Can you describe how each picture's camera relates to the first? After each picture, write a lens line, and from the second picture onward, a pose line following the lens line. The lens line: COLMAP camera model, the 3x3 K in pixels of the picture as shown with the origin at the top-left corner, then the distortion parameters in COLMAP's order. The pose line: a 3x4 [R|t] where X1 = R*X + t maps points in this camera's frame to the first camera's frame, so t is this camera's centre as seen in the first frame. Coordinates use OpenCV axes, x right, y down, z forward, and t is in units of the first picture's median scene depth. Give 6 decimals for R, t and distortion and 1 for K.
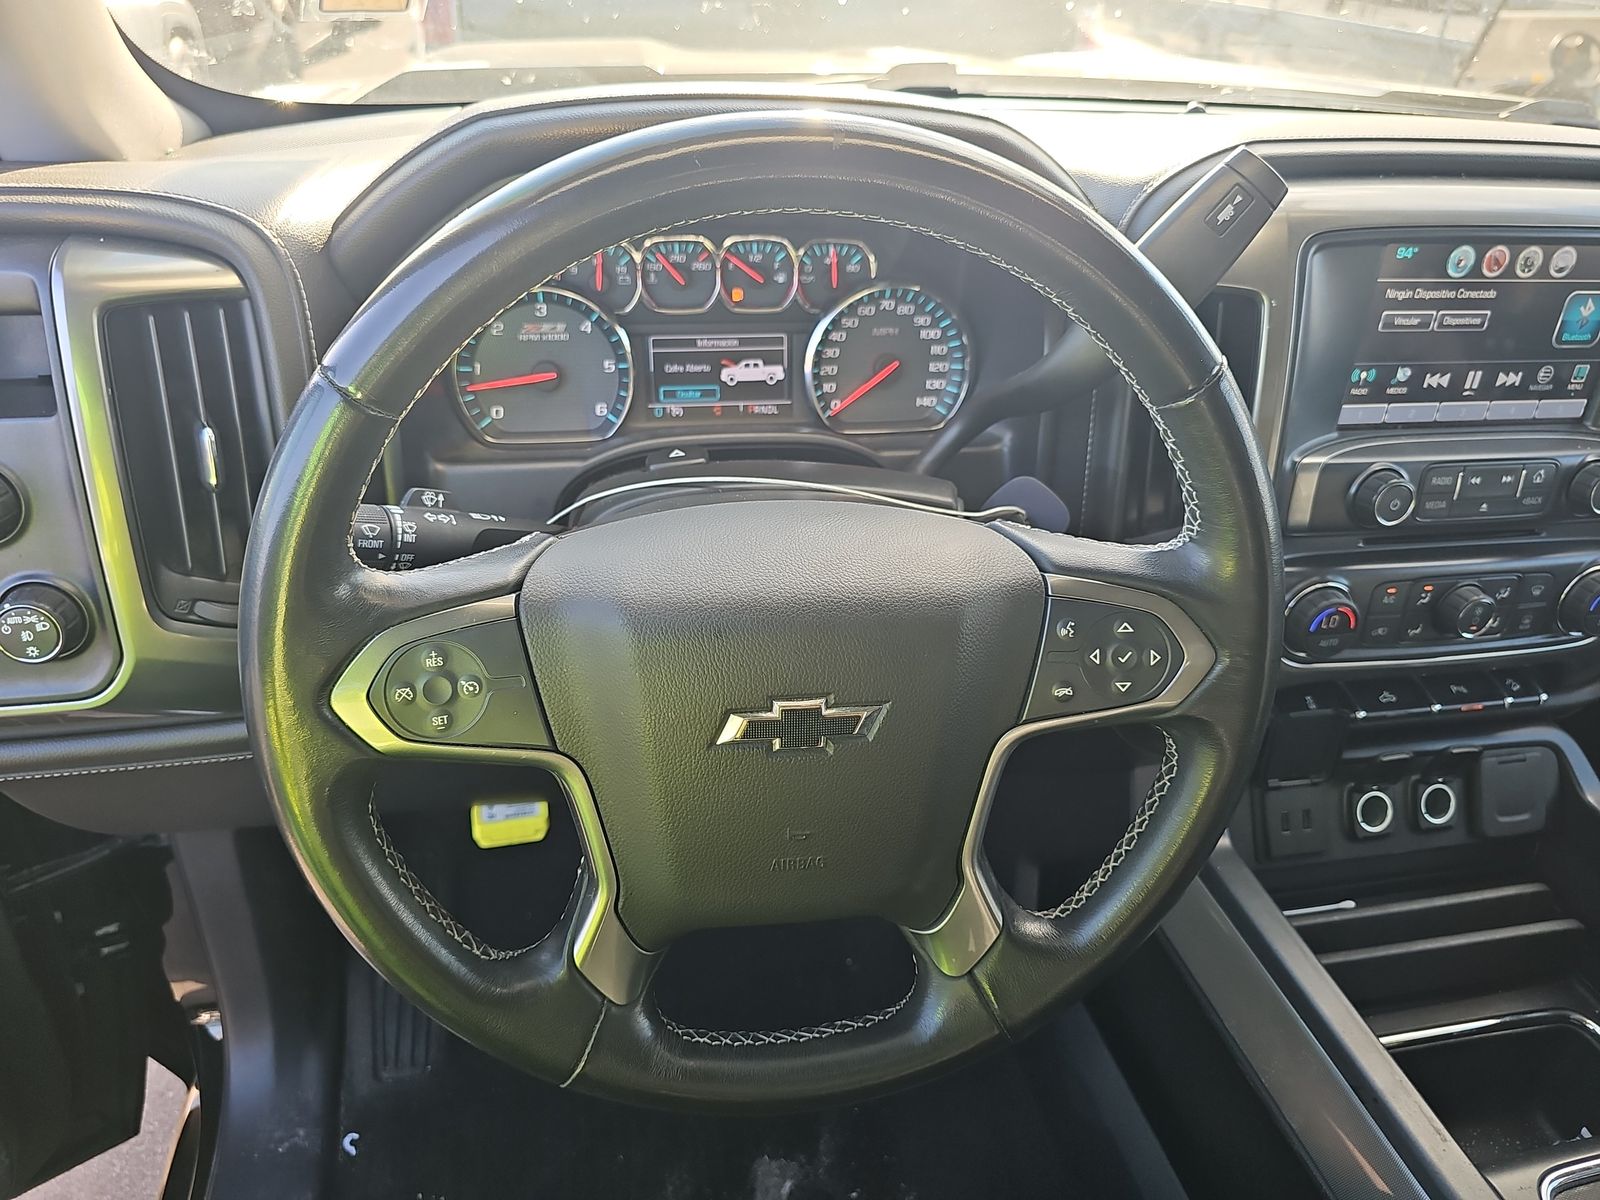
lens RADIAL K [[1063.6, 0, 788.9], [0, 1063.6, 602.7], [0, 0, 1]] dist [0.001851, -0.019332]
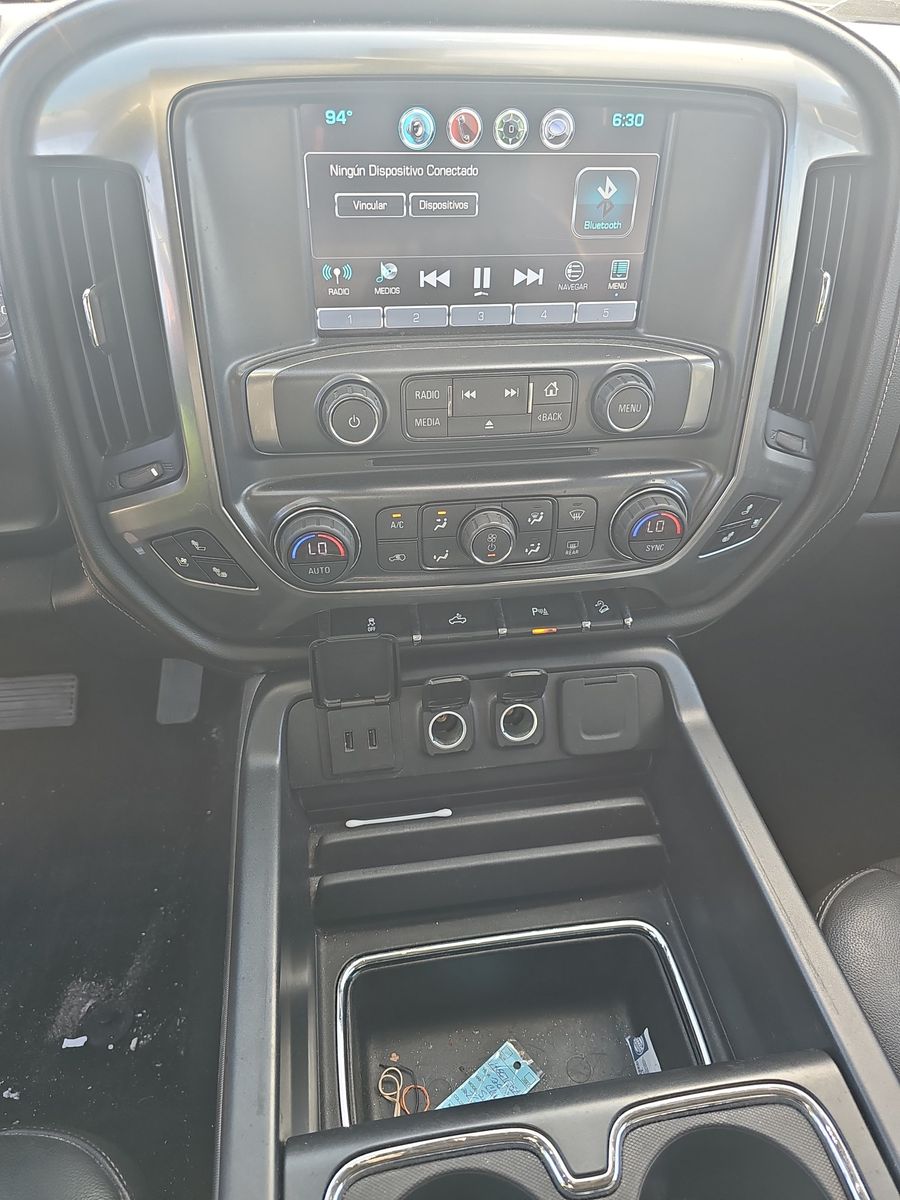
lens RADIAL K [[797.7, 0, 448.5], [0, 797.7, 602.4], [0, 0, 1]] dist [0.001851, -0.019332]
pose [[0.999108, 0.013566, -0.040000, 0.650187], [-0.007584, 0.989246, 0.146064, -0.038808], [0.041552, -0.145630, 0.988466, 0.299832]]
